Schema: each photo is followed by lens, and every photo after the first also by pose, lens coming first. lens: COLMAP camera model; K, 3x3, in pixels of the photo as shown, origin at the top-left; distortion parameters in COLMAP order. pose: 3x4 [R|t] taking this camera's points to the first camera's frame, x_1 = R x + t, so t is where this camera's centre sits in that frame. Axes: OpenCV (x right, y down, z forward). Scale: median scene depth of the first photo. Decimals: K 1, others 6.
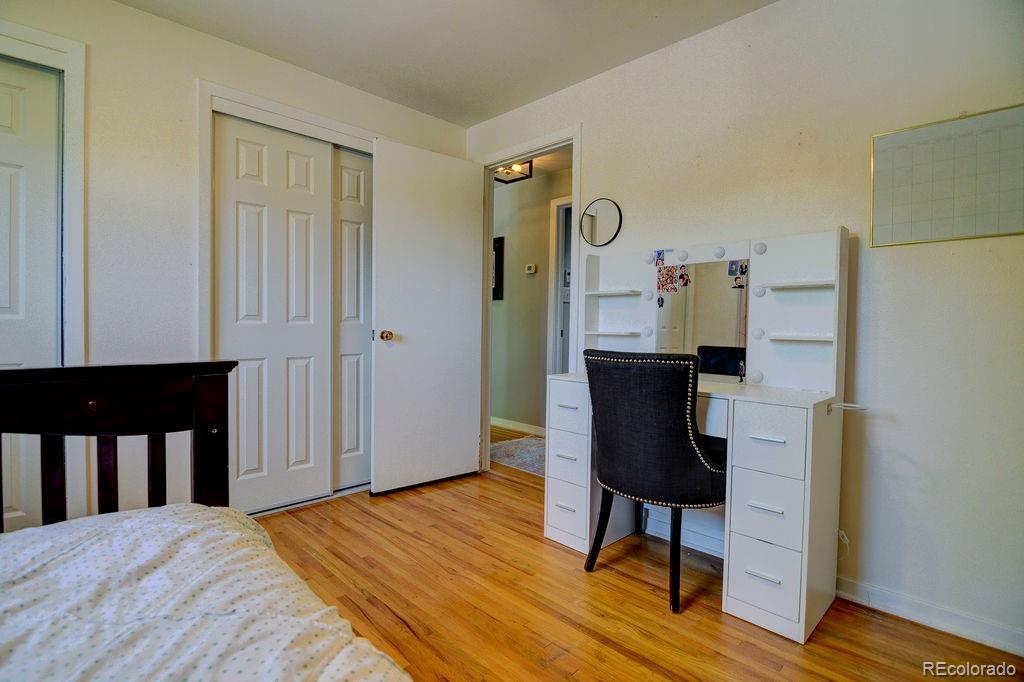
lens RADIAL K [[489.3, 0, 504.3], [0, 489.3, 342.0], [0, 0, 1]] dist [-0.008231, -0.006755]
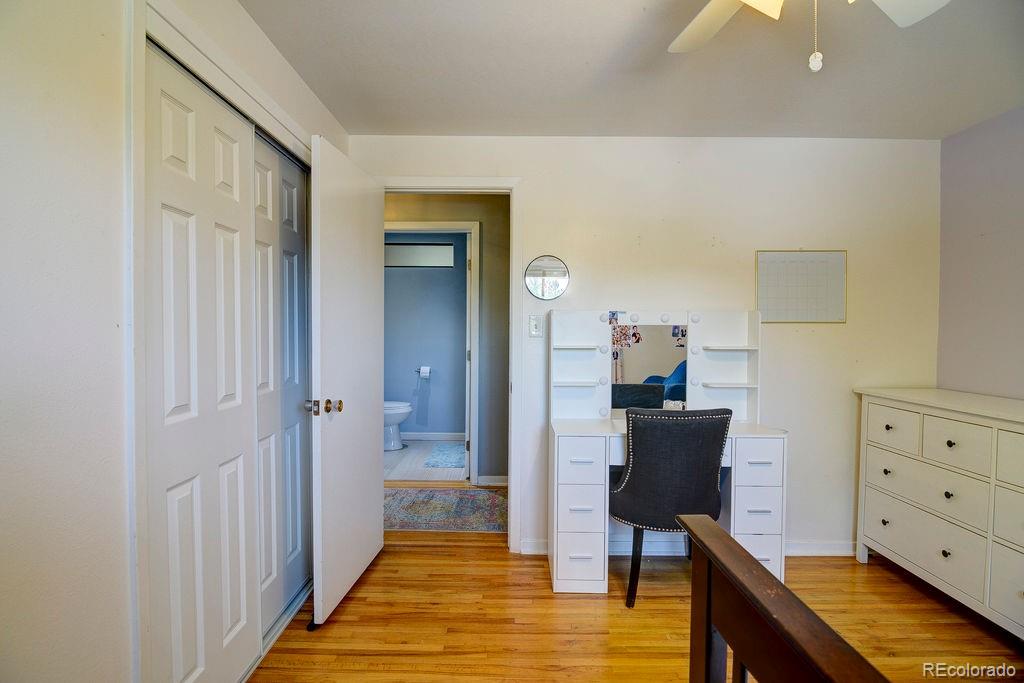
lens RADIAL K [[489.3, 0, 505.9], [0, 489.3, 340.0], [0, 0, 1]] dist [-0.008231, -0.006755]
pose [[0.710267, -0.024418, 0.703509, -0.693588], [0.026625, 0.999615, 0.007815, -0.135081], [-0.703429, 0.013180, 0.710643, 0.351283]]
